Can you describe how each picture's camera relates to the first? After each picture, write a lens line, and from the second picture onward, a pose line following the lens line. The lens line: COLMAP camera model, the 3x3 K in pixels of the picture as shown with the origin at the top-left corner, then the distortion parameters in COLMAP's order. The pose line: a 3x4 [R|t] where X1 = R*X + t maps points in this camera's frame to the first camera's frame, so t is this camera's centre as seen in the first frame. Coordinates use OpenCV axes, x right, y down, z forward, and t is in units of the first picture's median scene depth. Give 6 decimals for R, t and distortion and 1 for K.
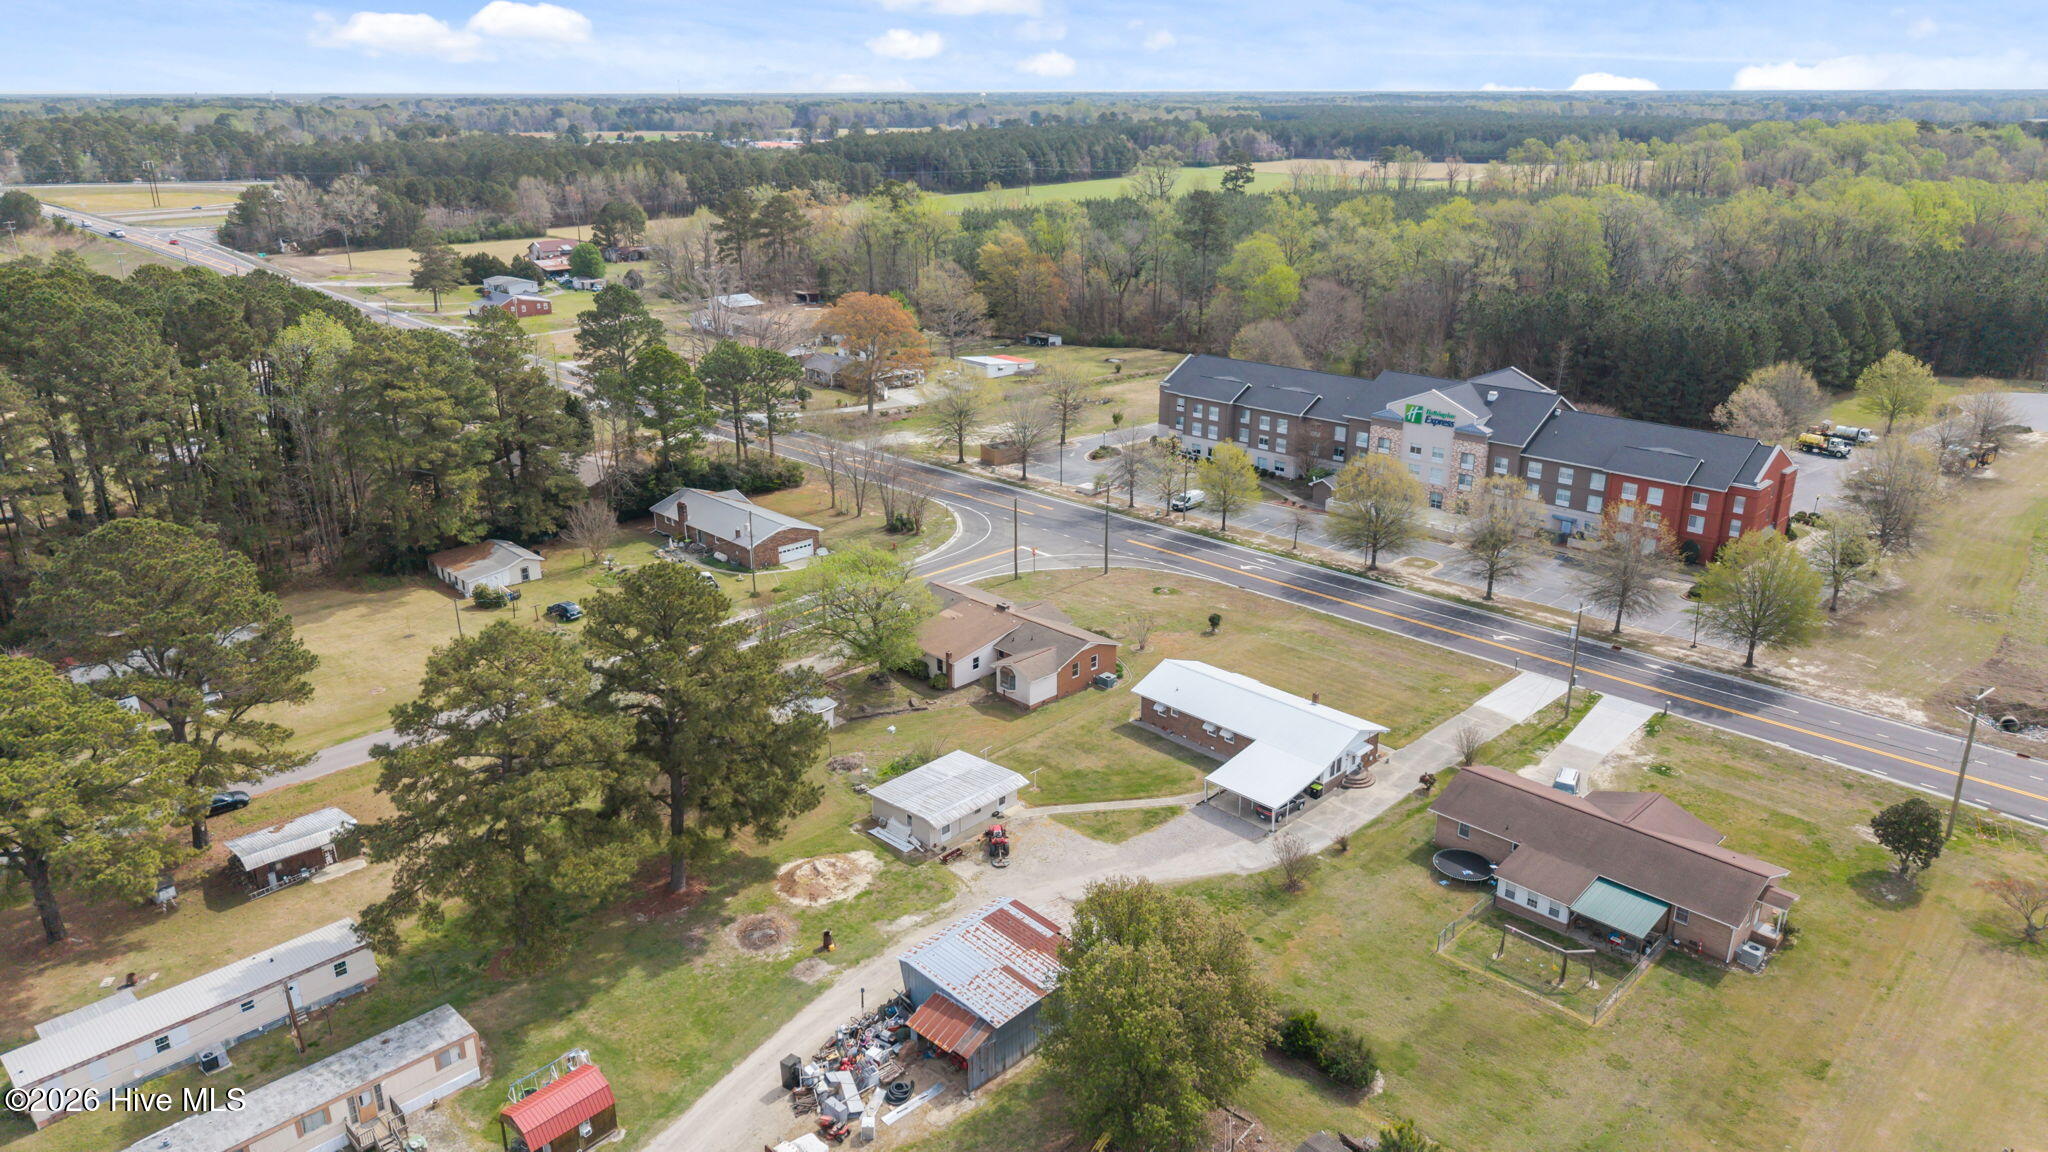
lens RADIAL K [[1360.3, 0, 1029.3], [0, 1360.3, 565.2], [0, 0, 1]] dist [0.035852, -0.046995]
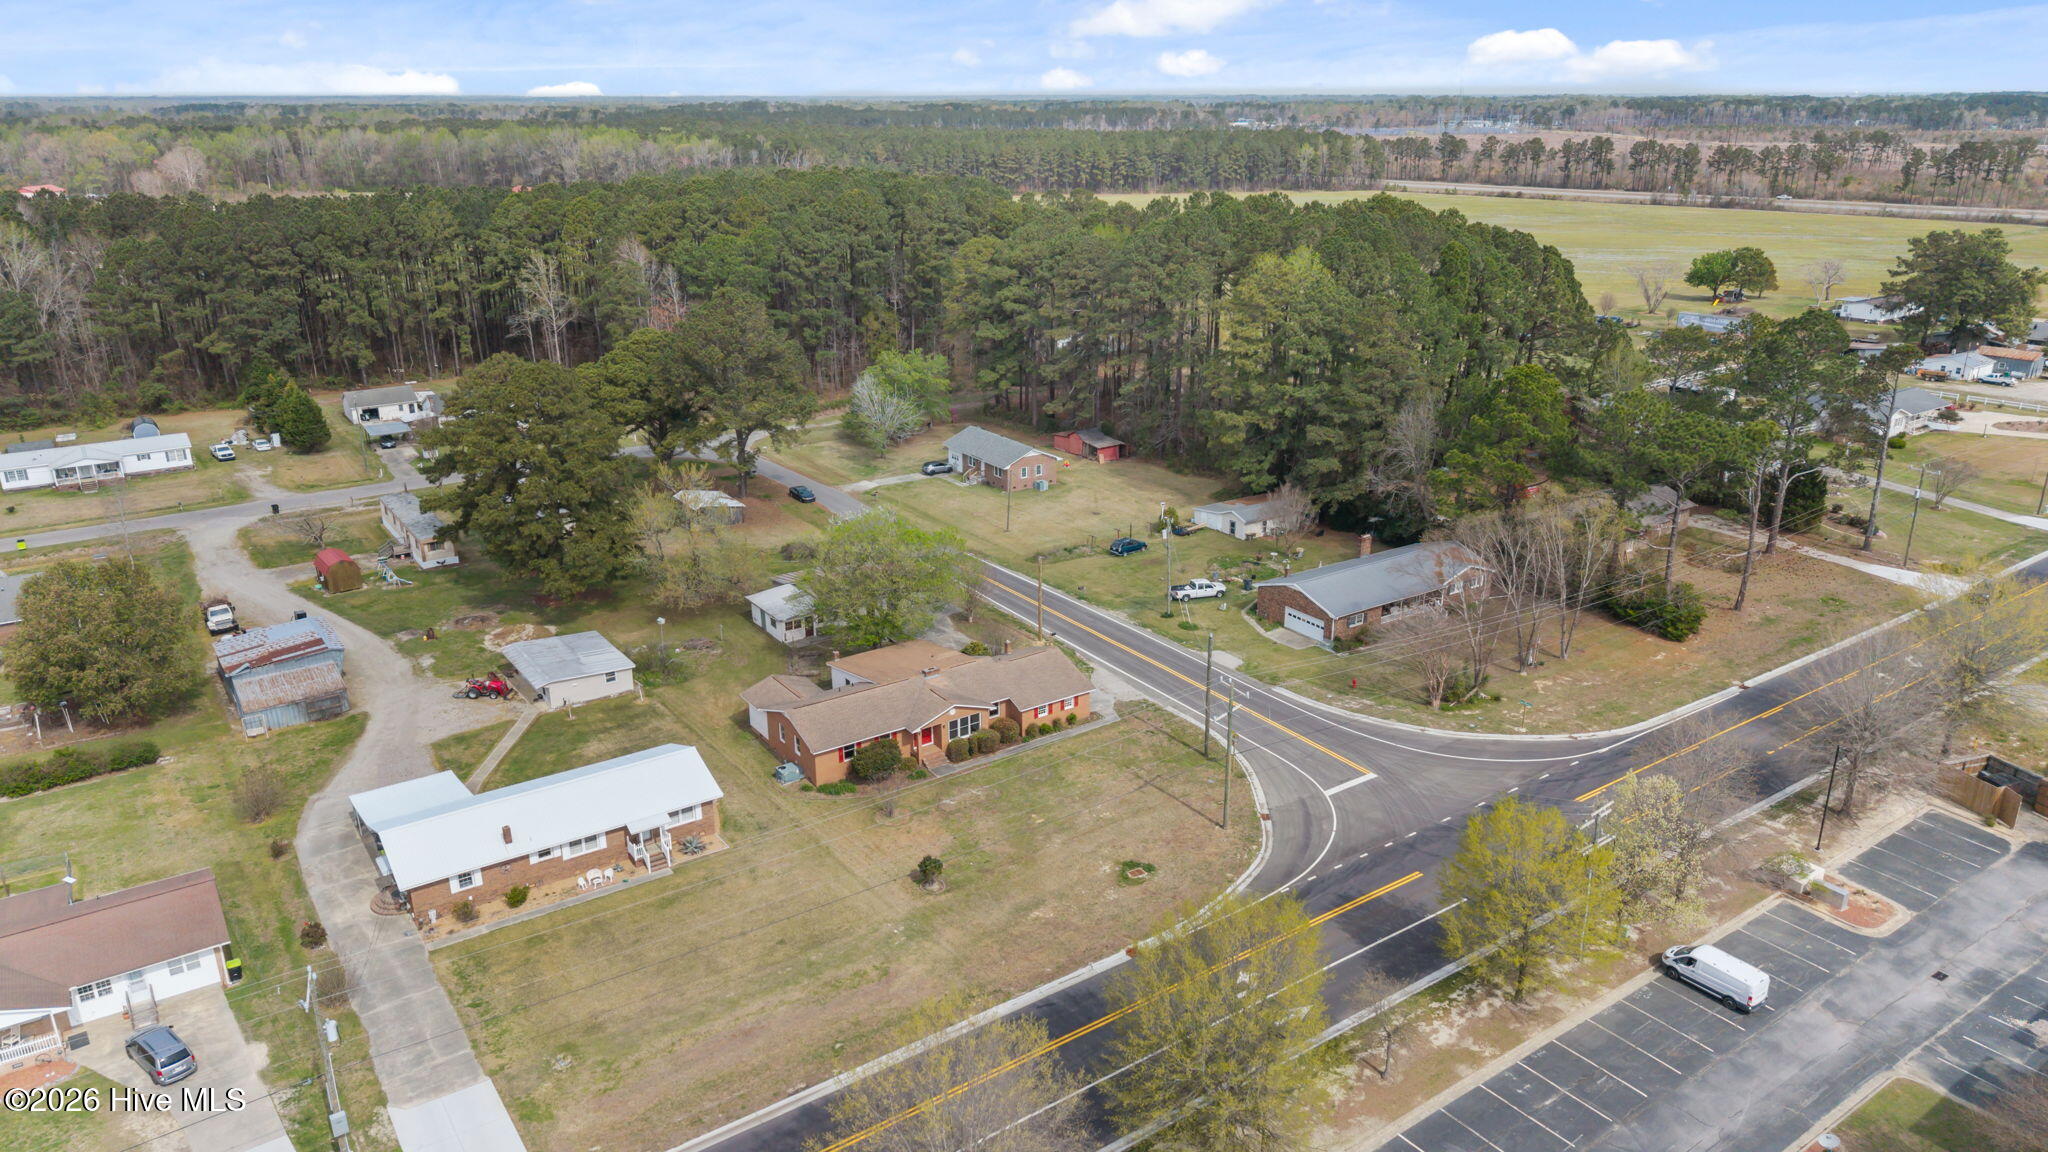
lens RADIAL K [[1360.3, 0, 1023.7], [0, 1360.3, 583.5], [0, 0, 1]] dist [0.035852, -0.046995]
pose [[-0.177154, 0.335130, -0.925367, 0.581096], [-0.317734, 0.870417, 0.376057, -0.278961], [0.931484, 0.360640, -0.047716, 0.913987]]
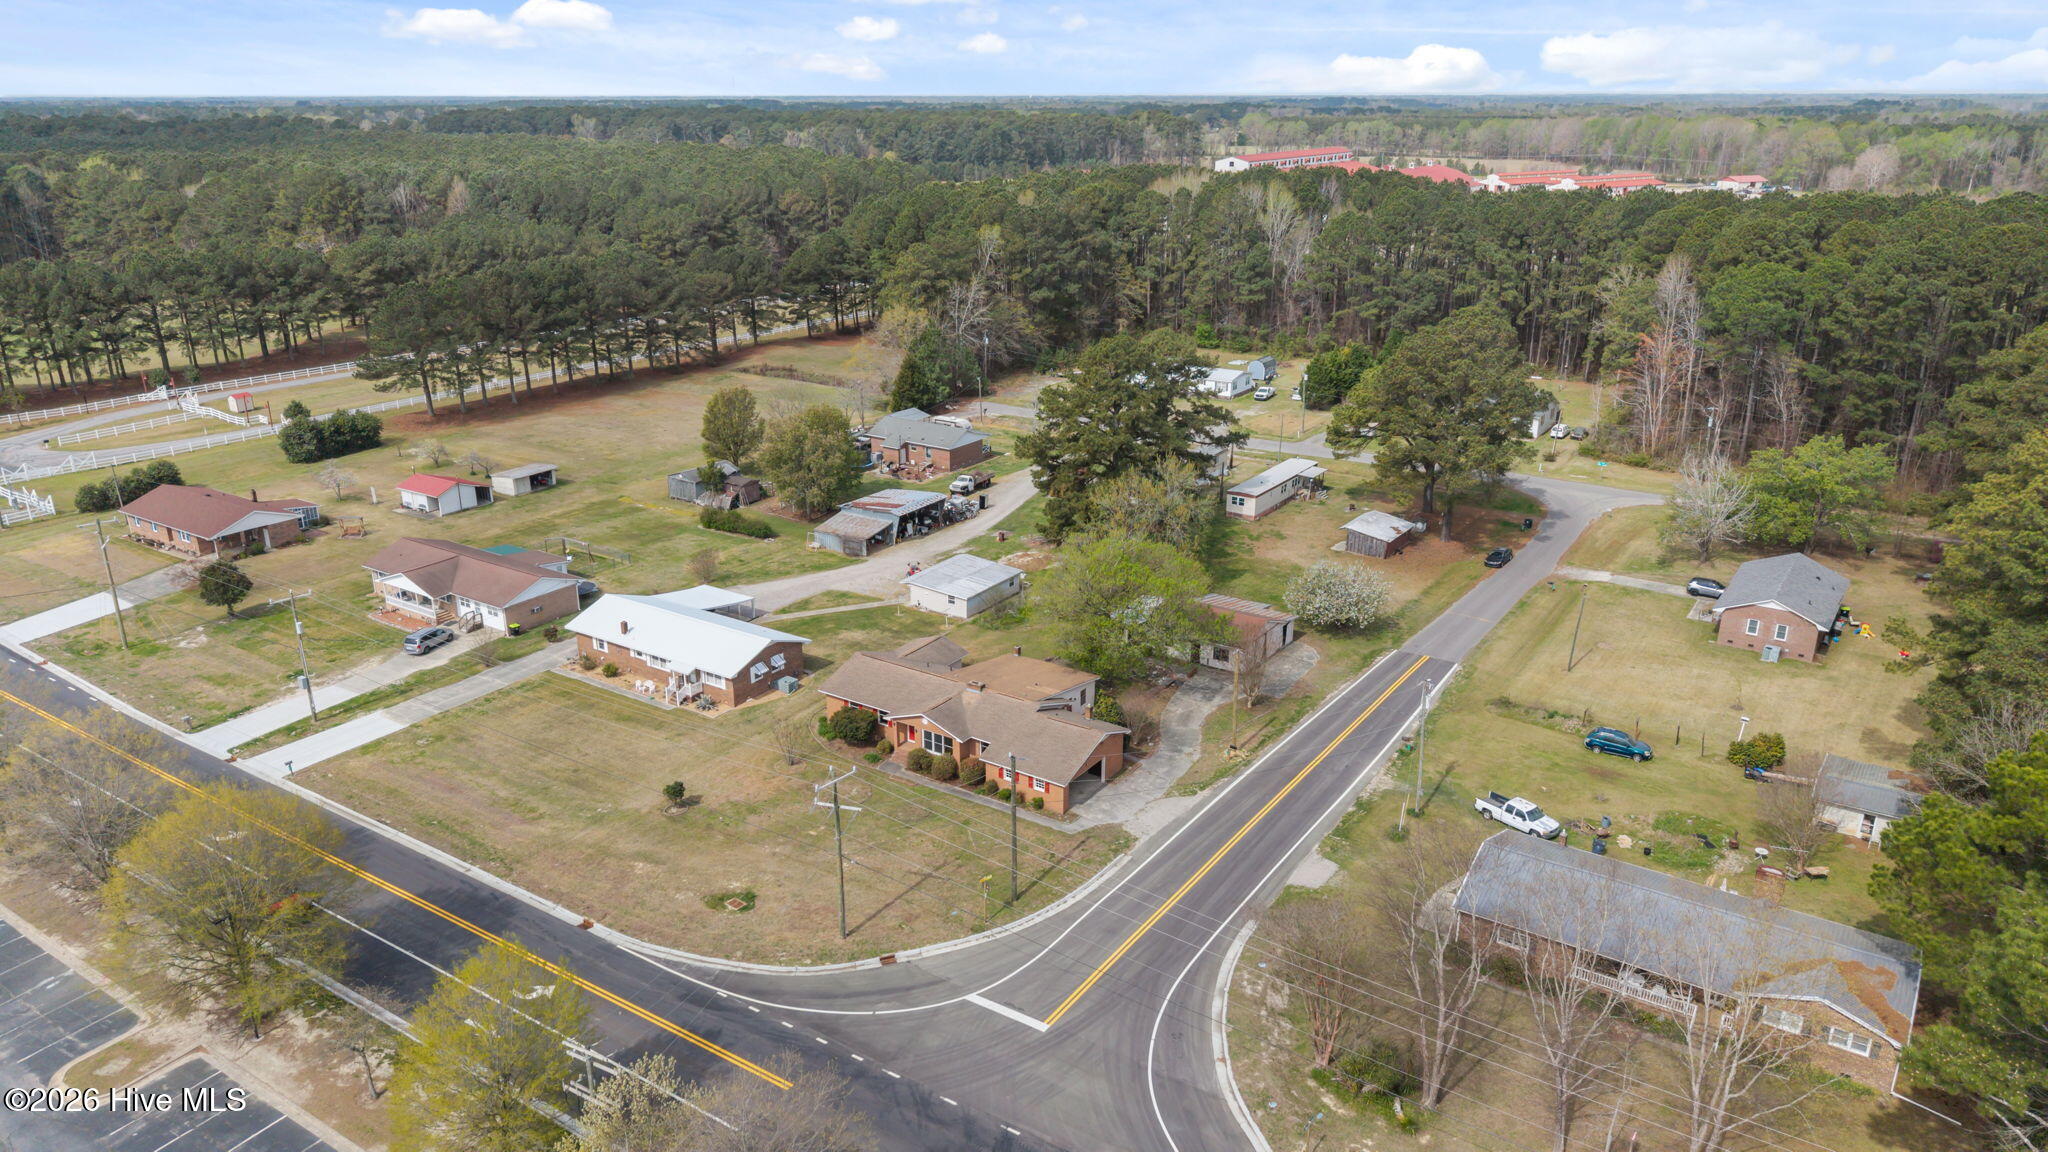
lens RADIAL K [[1360.3, 0, 1038.0], [0, 1360.3, 583.0], [0, 0, 1]] dist [0.035852, -0.046995]
pose [[-0.980105, 0.071169, -0.185280, 0.071298], [-0.060079, 0.783327, 0.618700, -0.416393], [0.189167, 0.617522, -0.763467, 1.325684]]
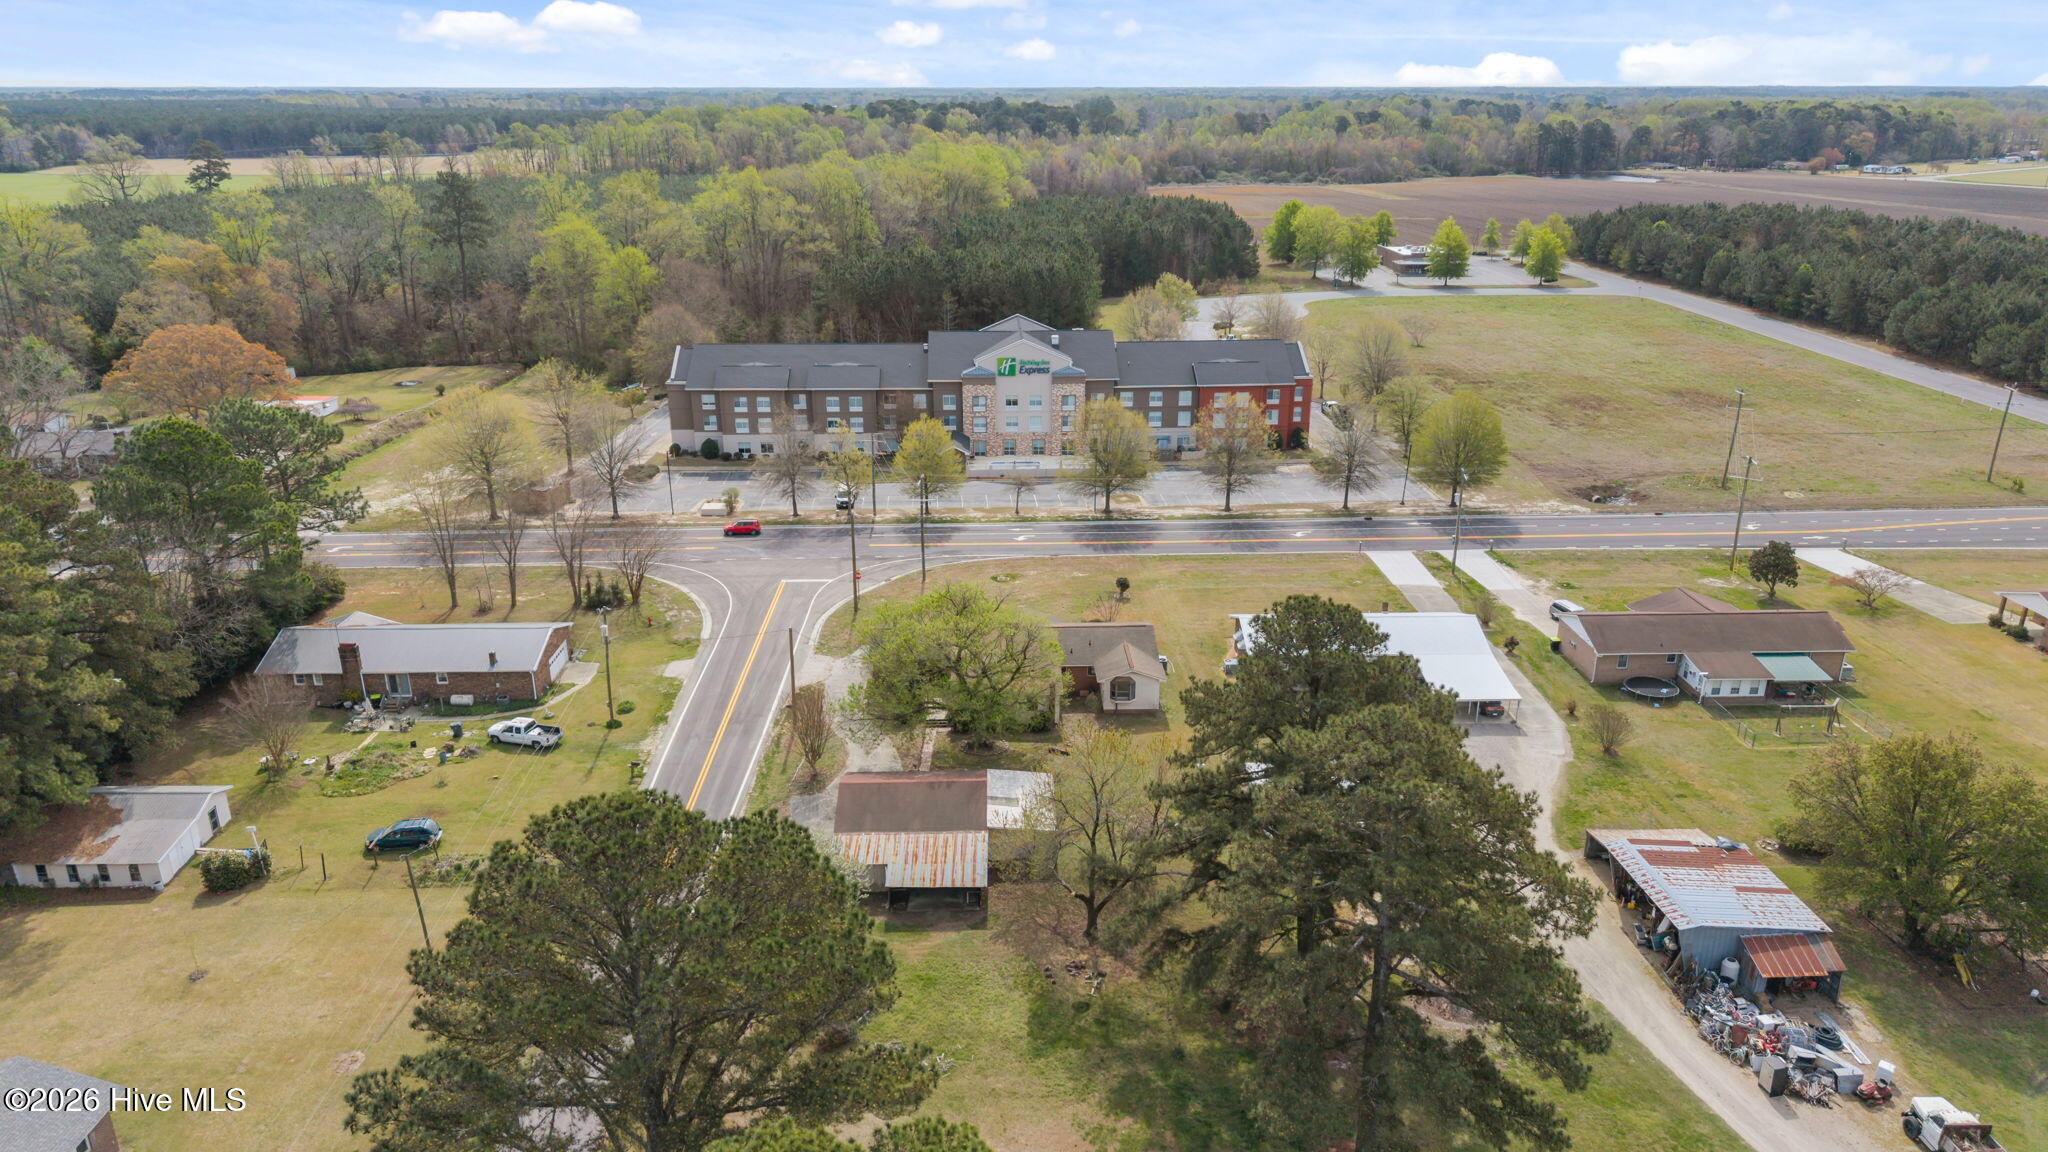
lens RADIAL K [[1360.3, 0, 1024.3], [0, 1360.3, 566.2], [0, 0, 1]] dist [0.035852, -0.046995]
pose [[0.683672, -0.238026, 0.689881, -0.506217], [0.236394, 0.966577, 0.099227, -0.074342], [-0.690442, 0.095245, 0.717090, 0.324297]]
